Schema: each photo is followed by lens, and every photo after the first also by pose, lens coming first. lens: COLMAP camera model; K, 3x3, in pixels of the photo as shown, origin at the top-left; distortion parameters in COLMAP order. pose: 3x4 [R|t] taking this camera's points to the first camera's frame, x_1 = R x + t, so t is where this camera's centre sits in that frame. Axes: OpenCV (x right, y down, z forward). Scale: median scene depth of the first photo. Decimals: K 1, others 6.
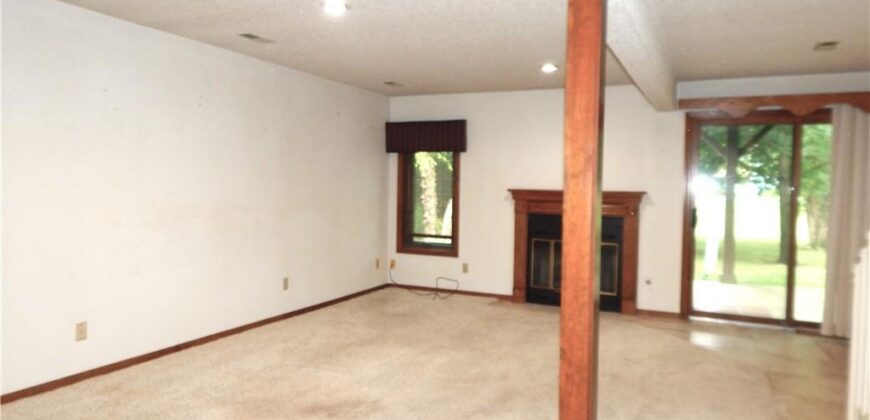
lens RADIAL K [[579.9, 0, 442.3], [0, 579.9, 207.9], [0, 0, 1]] dist [-0.011188, 0.003246]
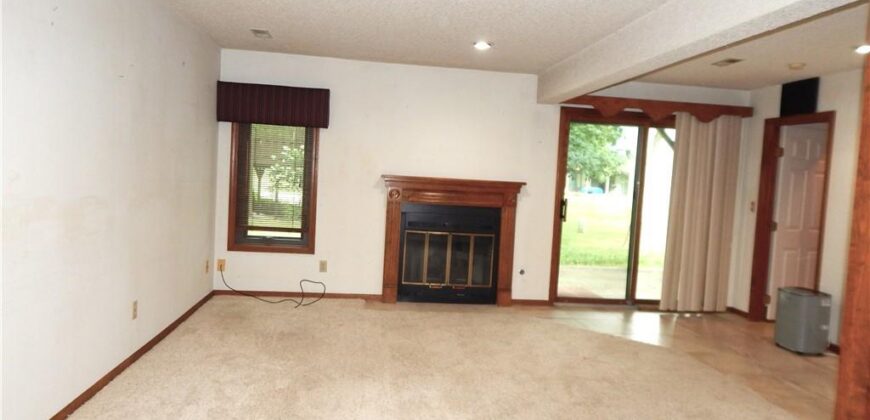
lens RADIAL K [[579.9, 0, 434.8], [0, 579.9, 210.8], [0, 0, 1]] dist [-0.011188, 0.003246]
pose [[0.848727, -0.006842, 0.528788, -0.289541], [-0.019874, 0.998797, 0.044822, -0.019557], [-0.528458, -0.048550, 0.847570, 0.218324]]
